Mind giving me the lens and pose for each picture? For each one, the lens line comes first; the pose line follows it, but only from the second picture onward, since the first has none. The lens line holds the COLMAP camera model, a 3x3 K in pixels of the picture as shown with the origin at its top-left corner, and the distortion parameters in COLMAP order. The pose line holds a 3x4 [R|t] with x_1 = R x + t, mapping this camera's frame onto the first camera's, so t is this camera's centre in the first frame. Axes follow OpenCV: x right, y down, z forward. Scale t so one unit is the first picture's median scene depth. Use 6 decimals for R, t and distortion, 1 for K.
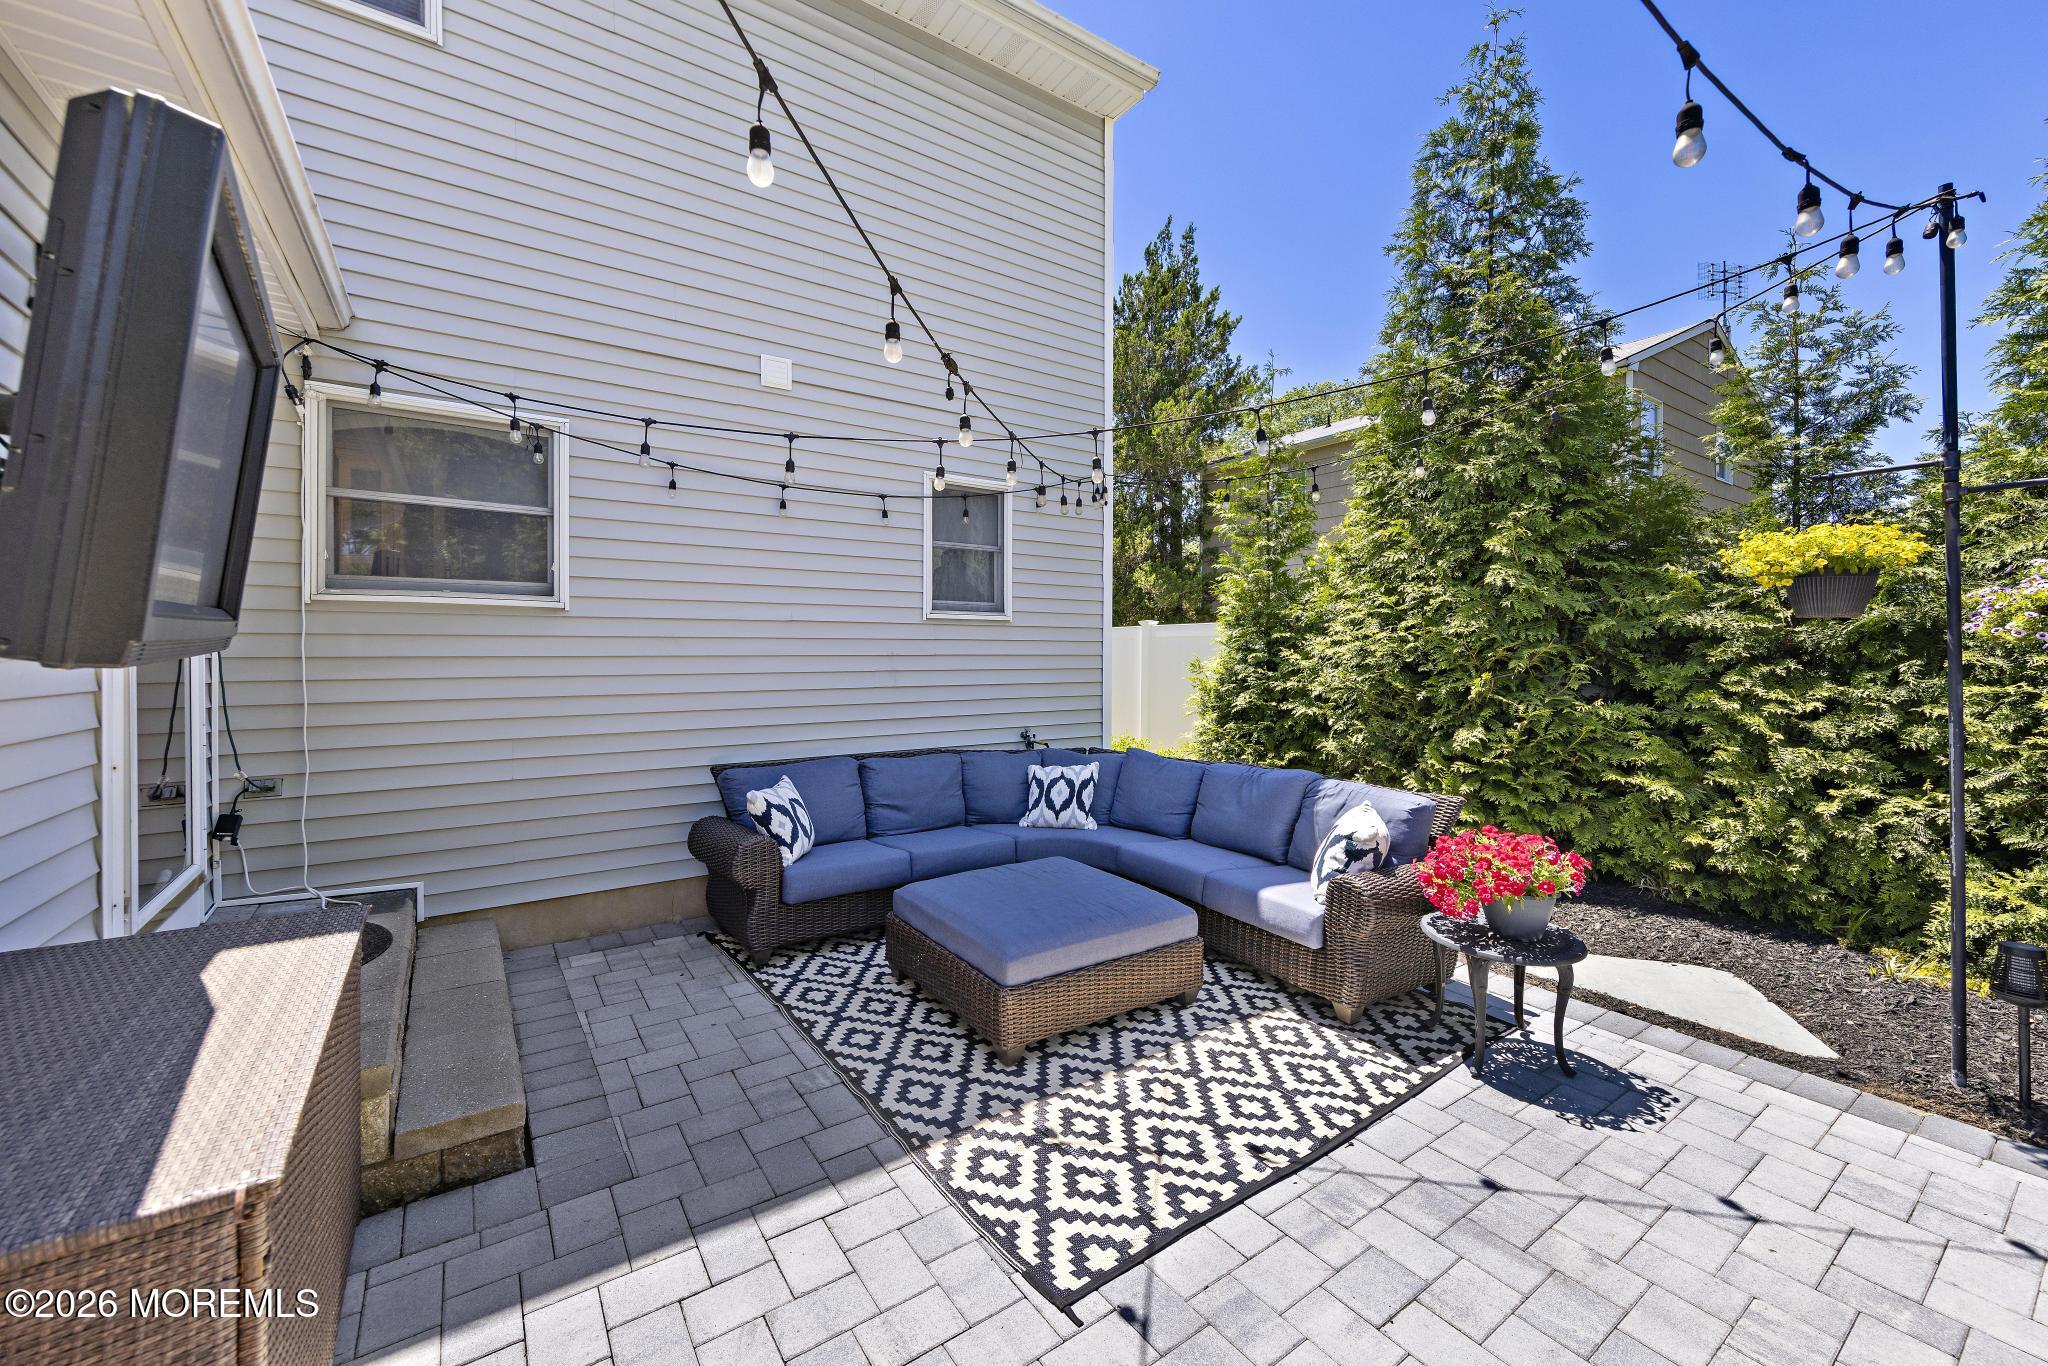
lens RADIAL K [[789.9, 0, 1027.0], [0, 789.9, 656.2], [0, 0, 1]] dist [0.004363, 0.000283]
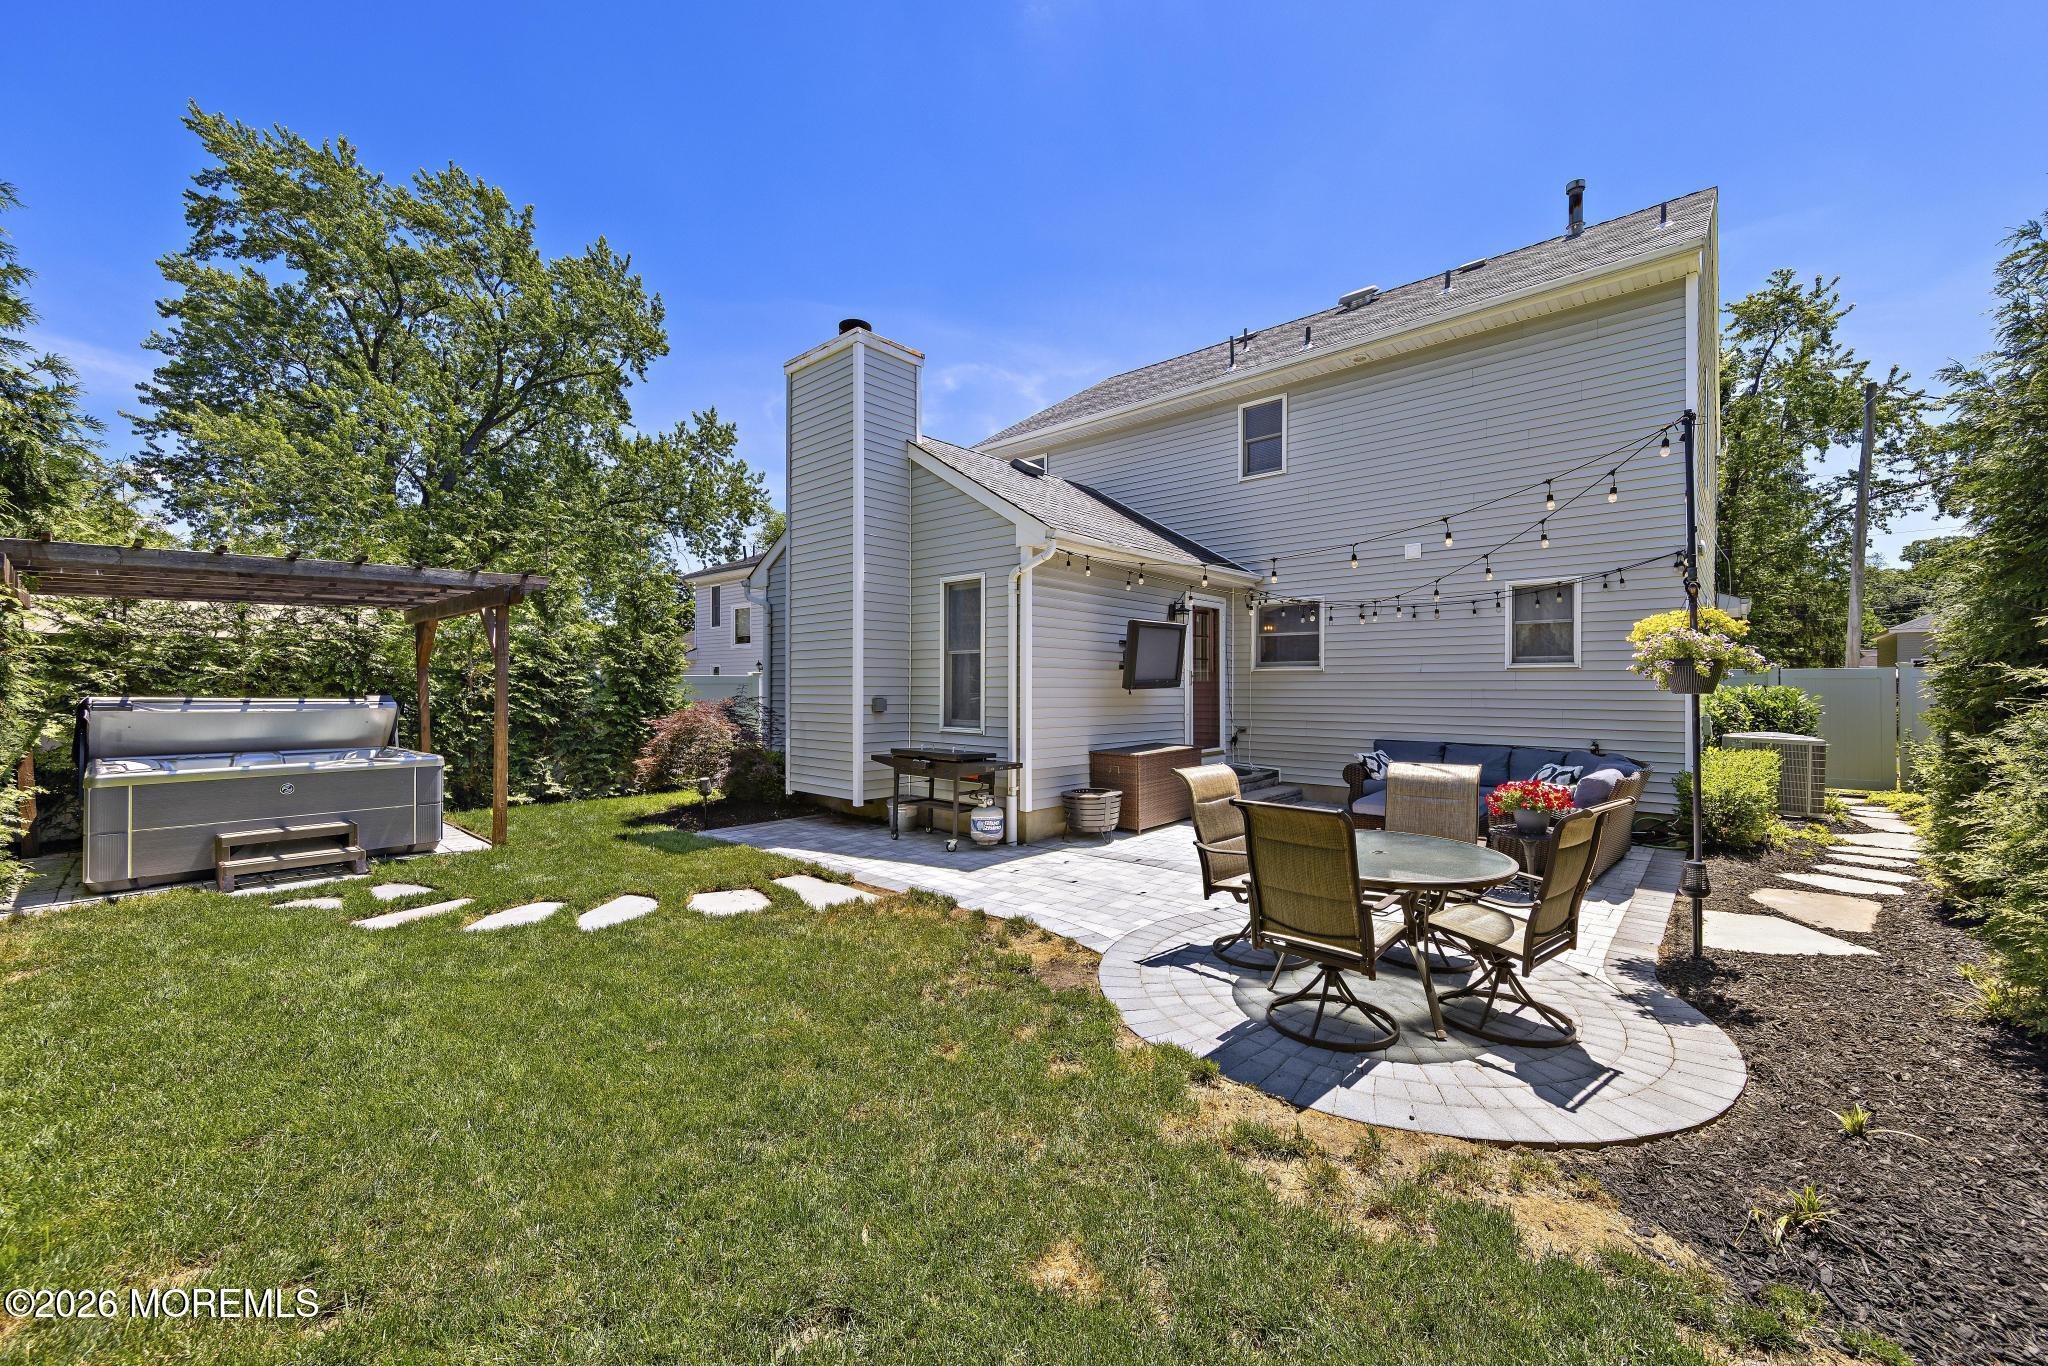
lens RADIAL K [[789.9, 0, 1019.9], [0, 789.9, 685.3], [0, 0, 1]] dist [0.004363, 0.000283]
pose [[0.225154, -0.003279, -0.974318, 1.608468], [-0.005353, 0.999975, -0.004602, 0.003292], [0.974309, 0.006251, 0.225131, -0.497526]]
